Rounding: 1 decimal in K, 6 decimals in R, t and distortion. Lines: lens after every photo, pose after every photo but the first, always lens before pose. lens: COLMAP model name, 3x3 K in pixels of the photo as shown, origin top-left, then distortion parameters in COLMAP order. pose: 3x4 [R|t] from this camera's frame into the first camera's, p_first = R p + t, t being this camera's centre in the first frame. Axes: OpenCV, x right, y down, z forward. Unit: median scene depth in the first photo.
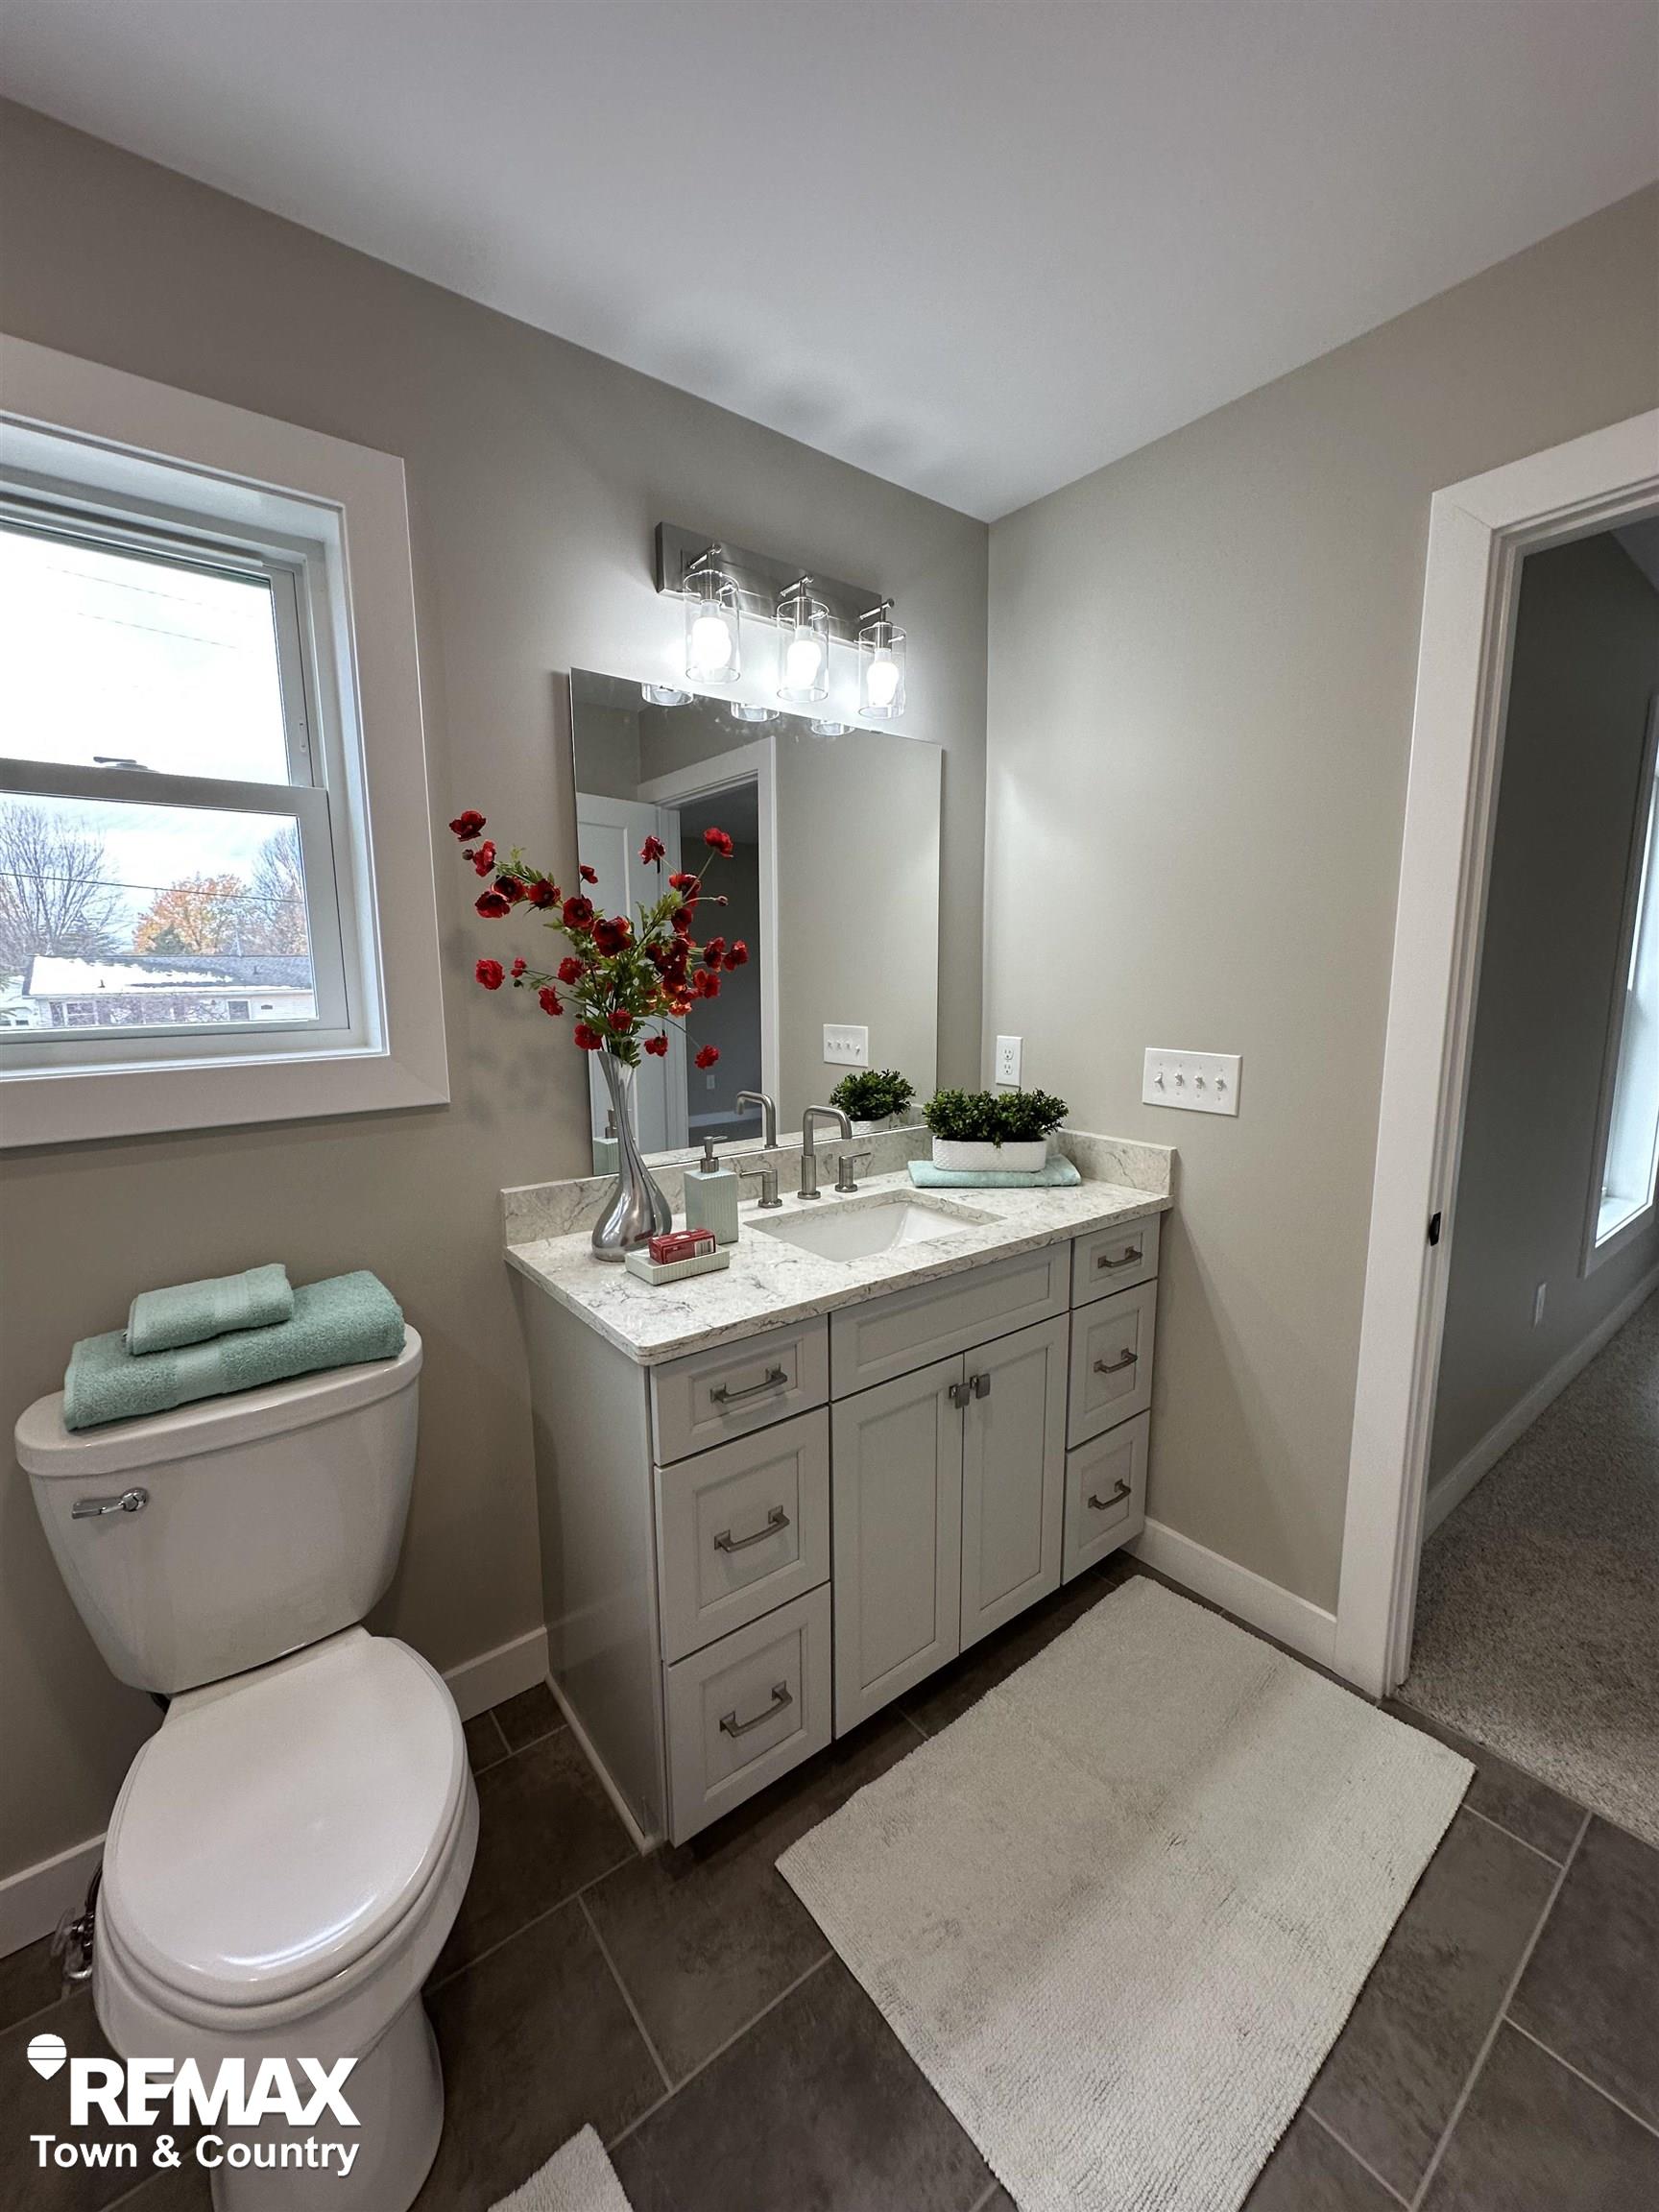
lens RADIAL K [[877.0, 0, 845.8], [0, 877.0, 1100.4], [0, 0, 1]] dist [-0.003645, 0.001227]
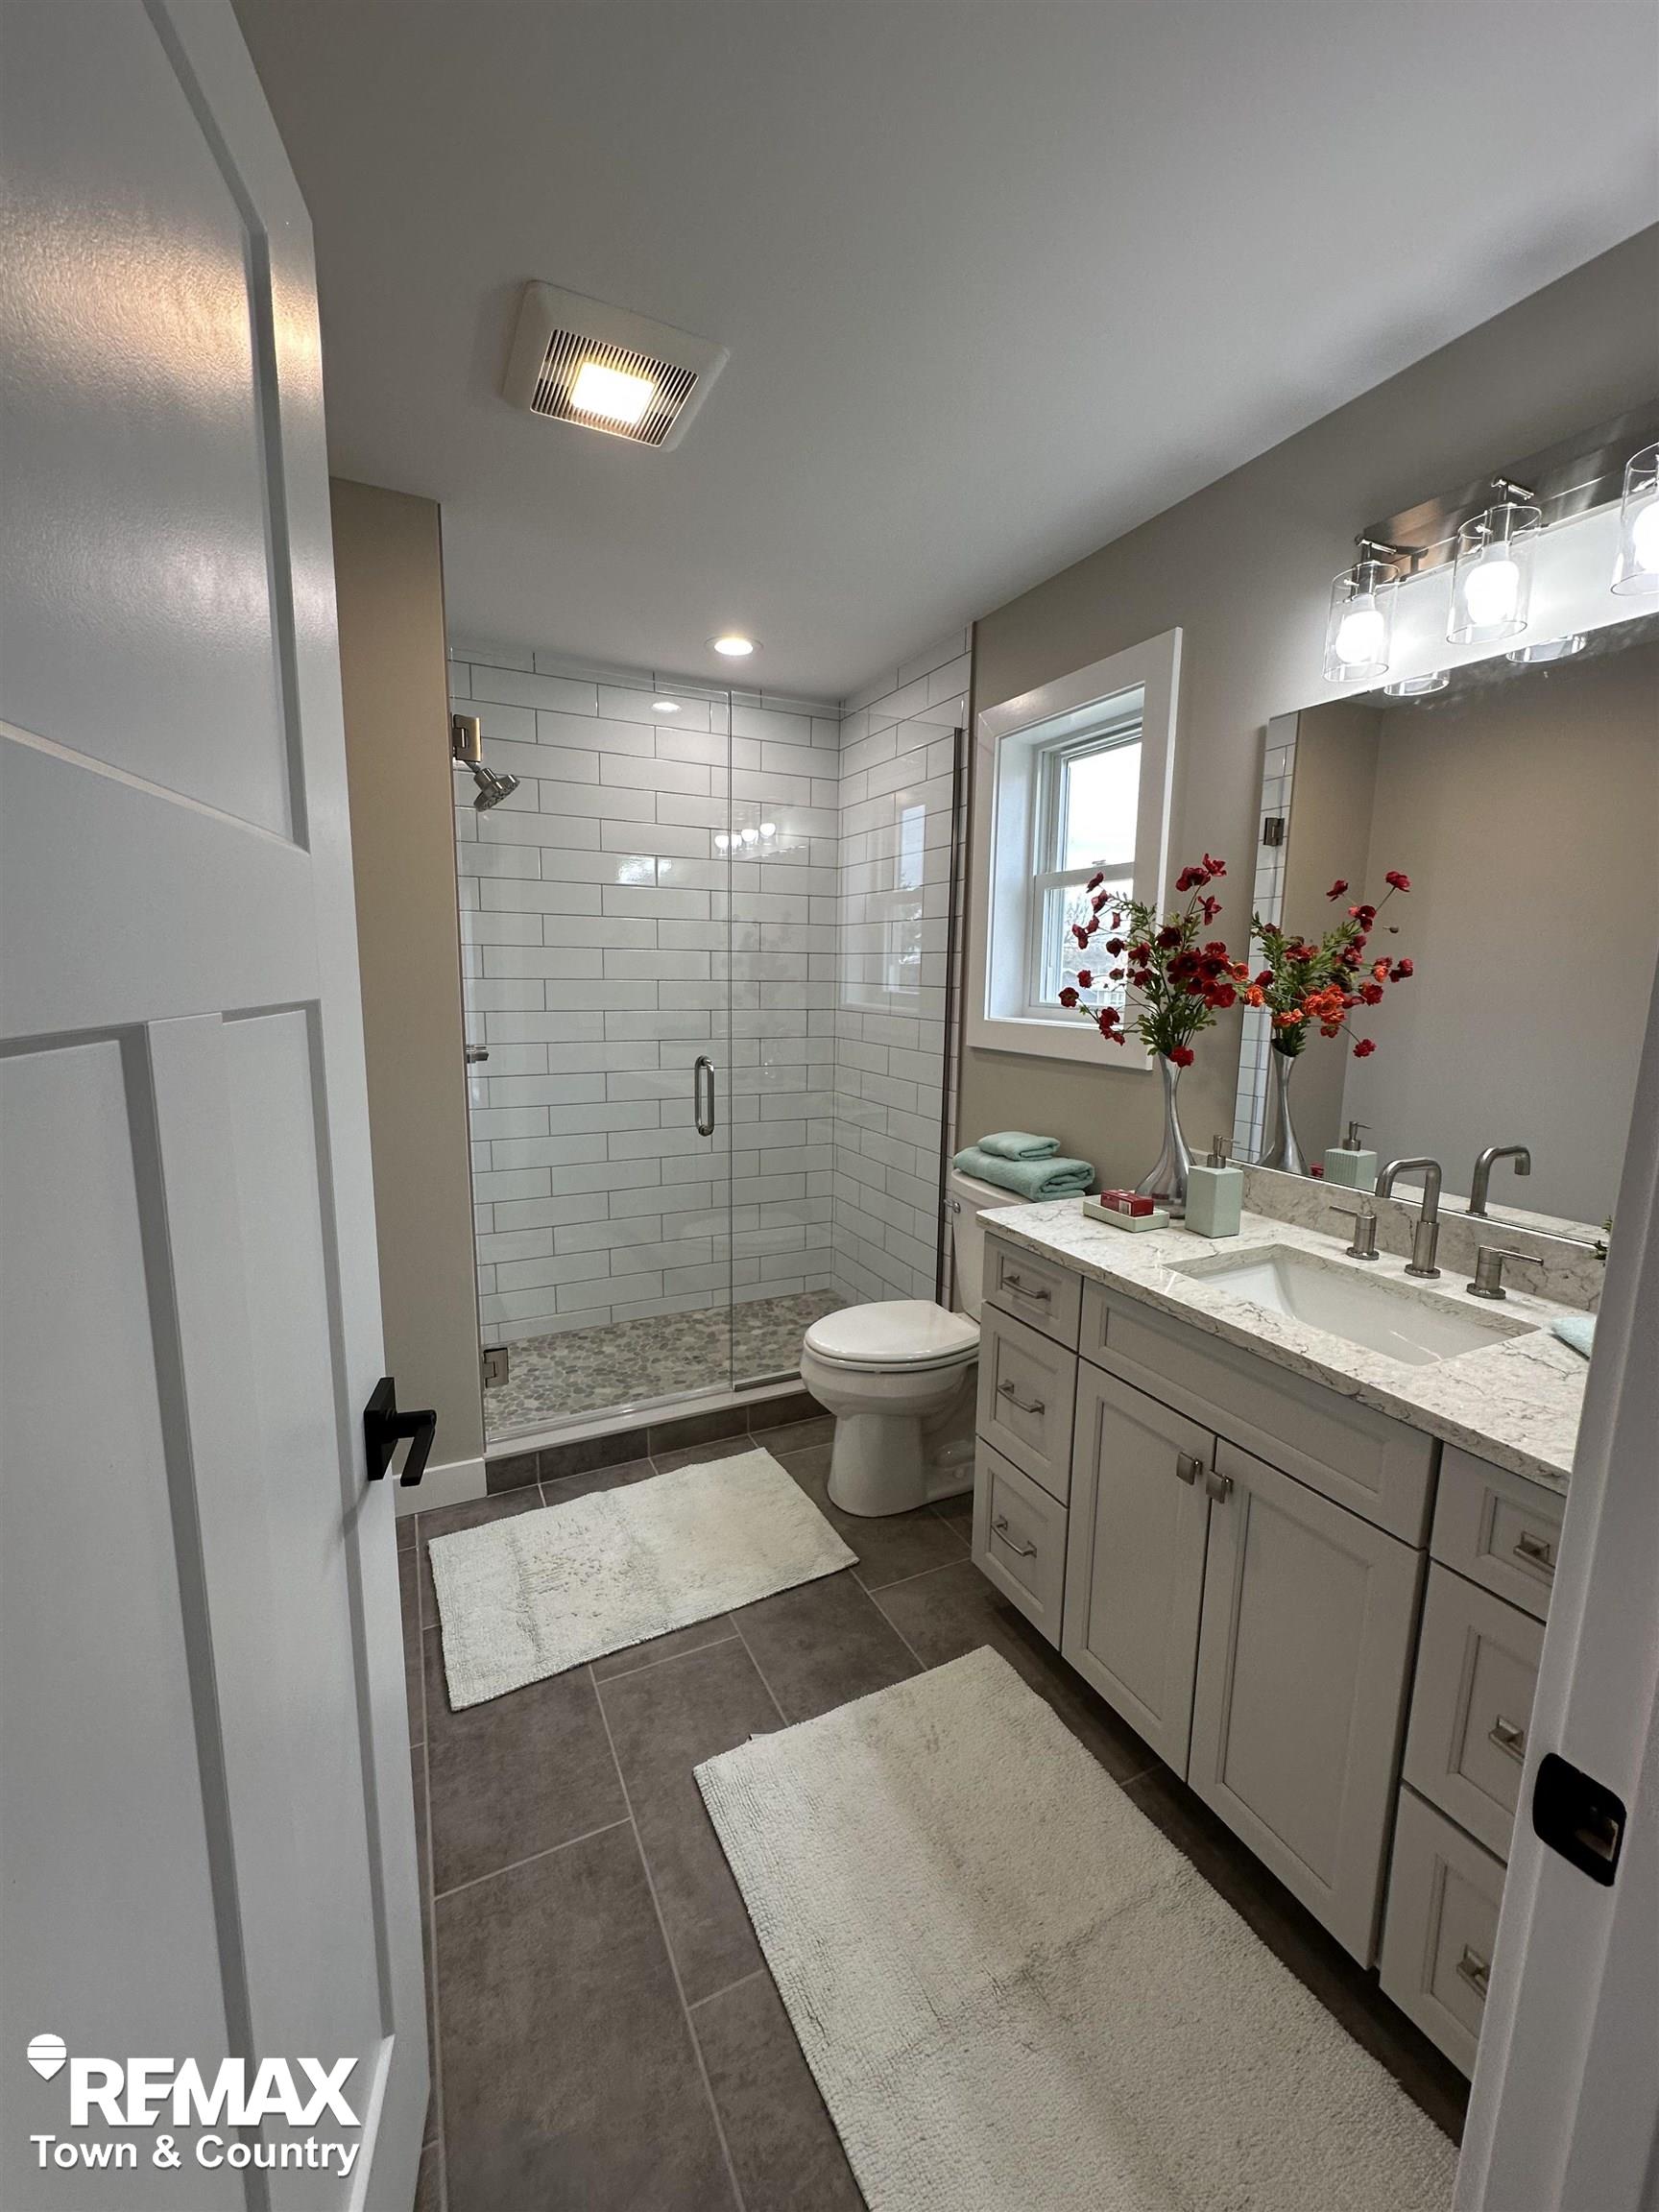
lens RADIAL K [[877.0, 0, 812.6], [0, 877.0, 1104.0], [0, 0, 1]] dist [-0.003645, 0.001227]
pose [[-0.231505, 0.151211, -0.961010, 1.102421], [-0.156612, 0.969169, 0.190222, -0.135721], [0.960145, 0.194543, -0.200686, 0.821647]]
